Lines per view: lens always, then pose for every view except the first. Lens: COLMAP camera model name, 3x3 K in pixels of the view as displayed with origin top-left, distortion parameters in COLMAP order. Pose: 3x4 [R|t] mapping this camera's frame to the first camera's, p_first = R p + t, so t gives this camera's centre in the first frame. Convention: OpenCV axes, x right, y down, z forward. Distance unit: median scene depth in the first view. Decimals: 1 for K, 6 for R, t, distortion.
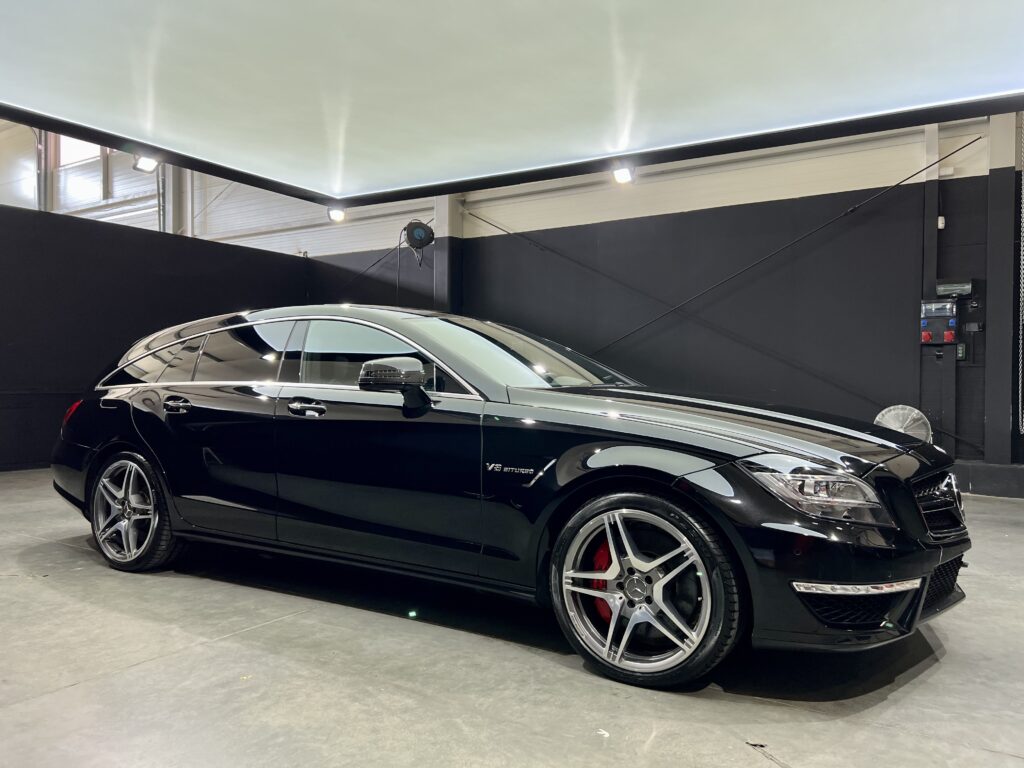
lens RADIAL K [[770.2, 0, 520.8], [0, 770.2, 386.9], [0, 0, 1]] dist [0.054613, -0.063157]
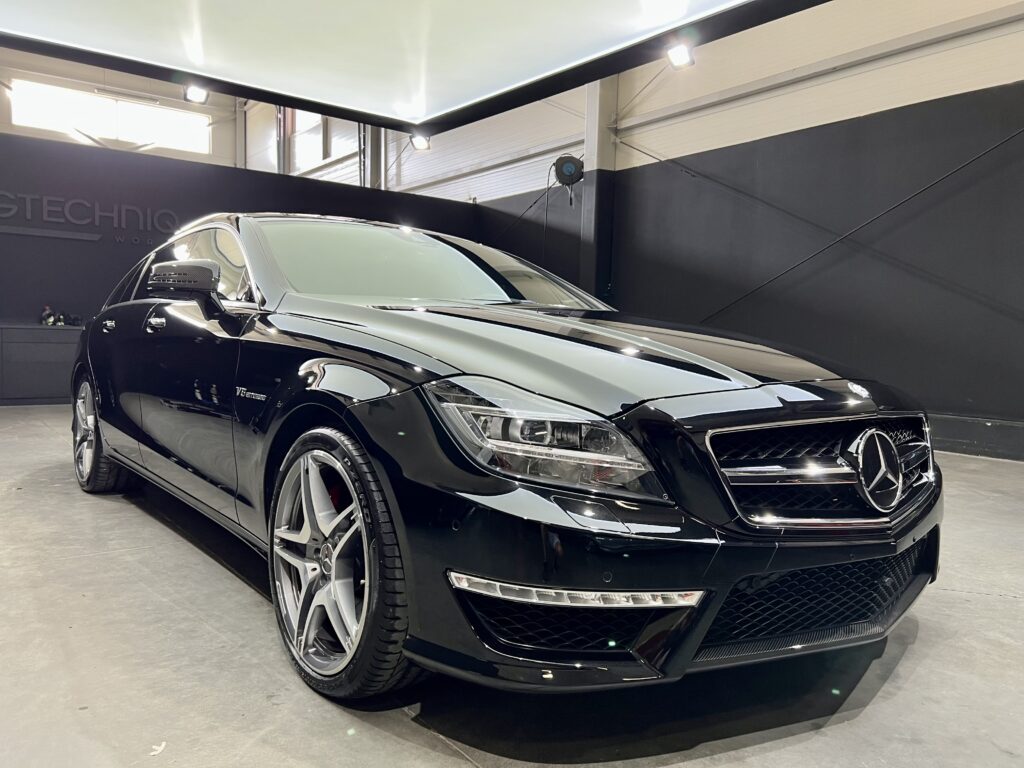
lens RADIAL K [[770.2, 0, 520.8], [0, 770.2, 386.9], [0, 0, 1]] dist [0.054613, -0.063157]
pose [[0.941725, 0.036443, -0.334403, 0.254940], [-0.019263, 0.998325, 0.054550, 0.026328], [0.335831, -0.044929, 0.940850, 0.177301]]
